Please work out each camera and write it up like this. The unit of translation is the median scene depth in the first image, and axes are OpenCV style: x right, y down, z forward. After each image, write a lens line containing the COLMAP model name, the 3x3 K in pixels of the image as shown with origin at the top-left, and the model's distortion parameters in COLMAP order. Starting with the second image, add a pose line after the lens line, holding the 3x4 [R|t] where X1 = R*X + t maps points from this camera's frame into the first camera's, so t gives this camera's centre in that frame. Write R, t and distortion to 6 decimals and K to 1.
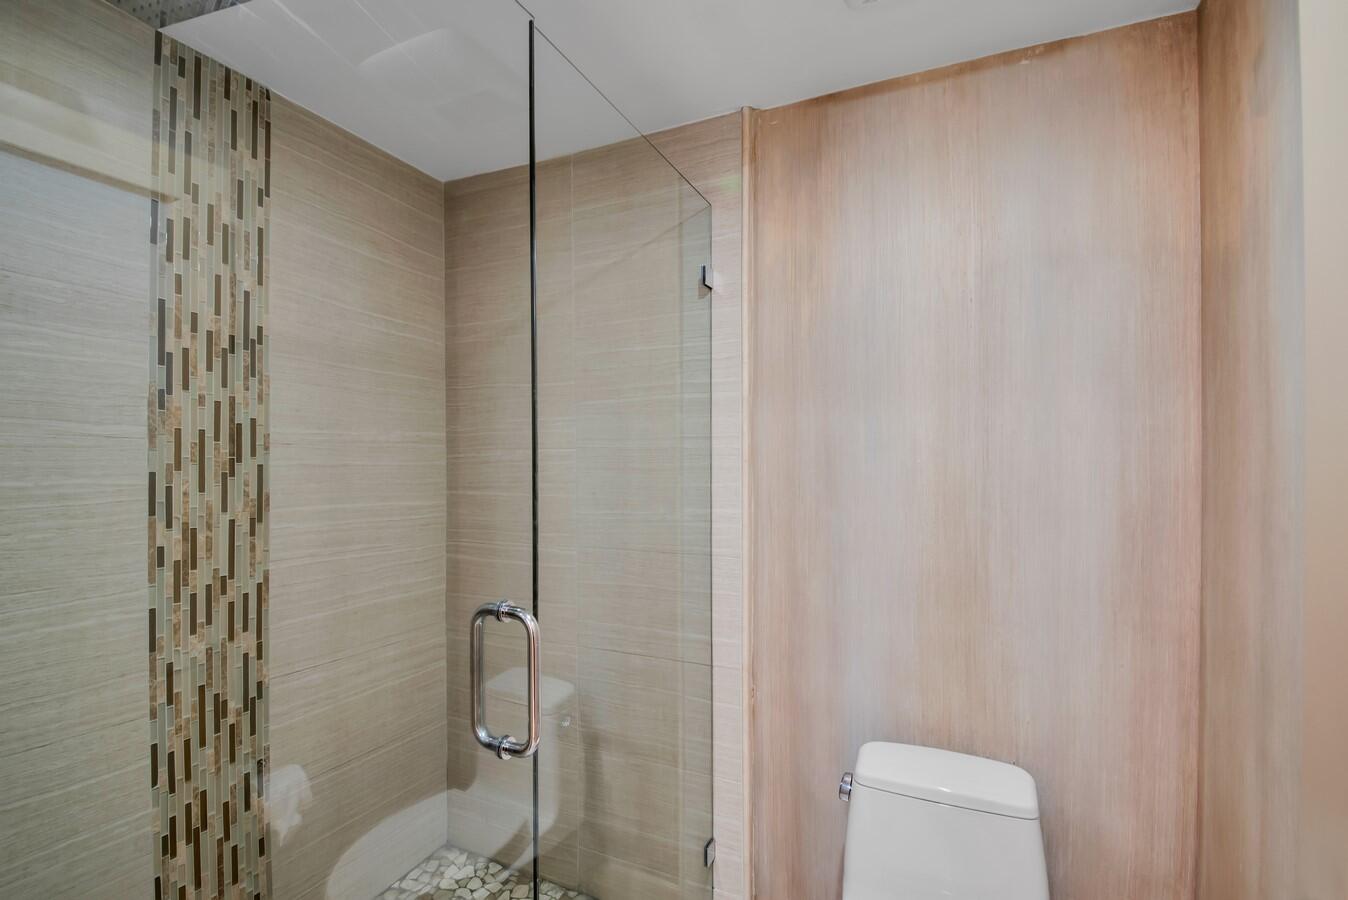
lens RADIAL K [[621.2, 0, 675.2], [0, 621.2, 469.6], [0, 0, 1]] dist [-0.000872, -0.000090]
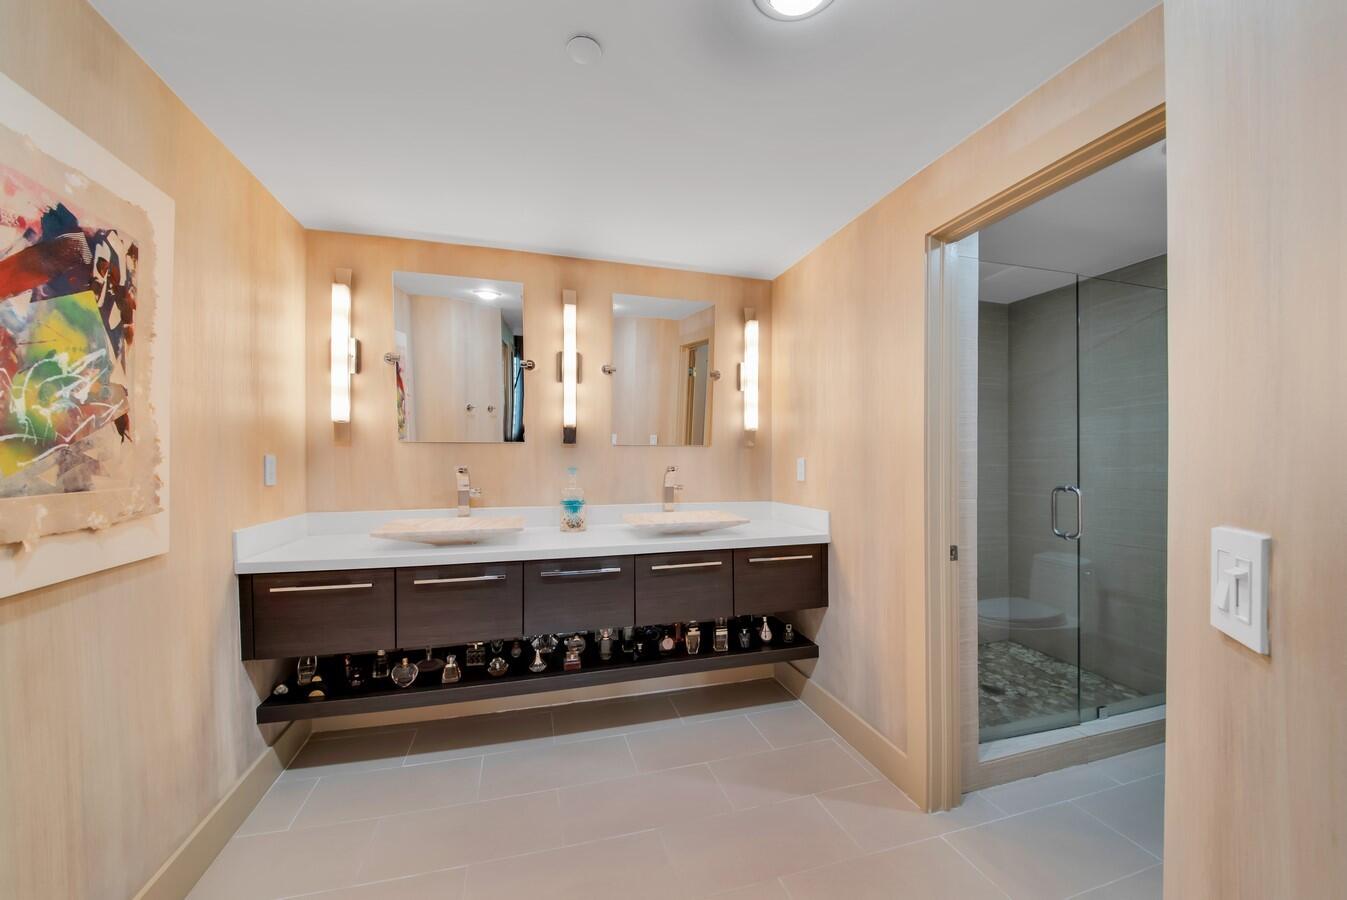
lens RADIAL K [[505.7, 0, 673.5], [0, 505.7, 450.0], [0, 0, 1]] dist [-0.000353, -0.000045]
pose [[0.664235, -0.004290, -0.747511, 0.128704], [-0.005130, 0.999934, -0.010297, 0.027673], [0.747506, 0.010674, 0.664169, -0.890561]]
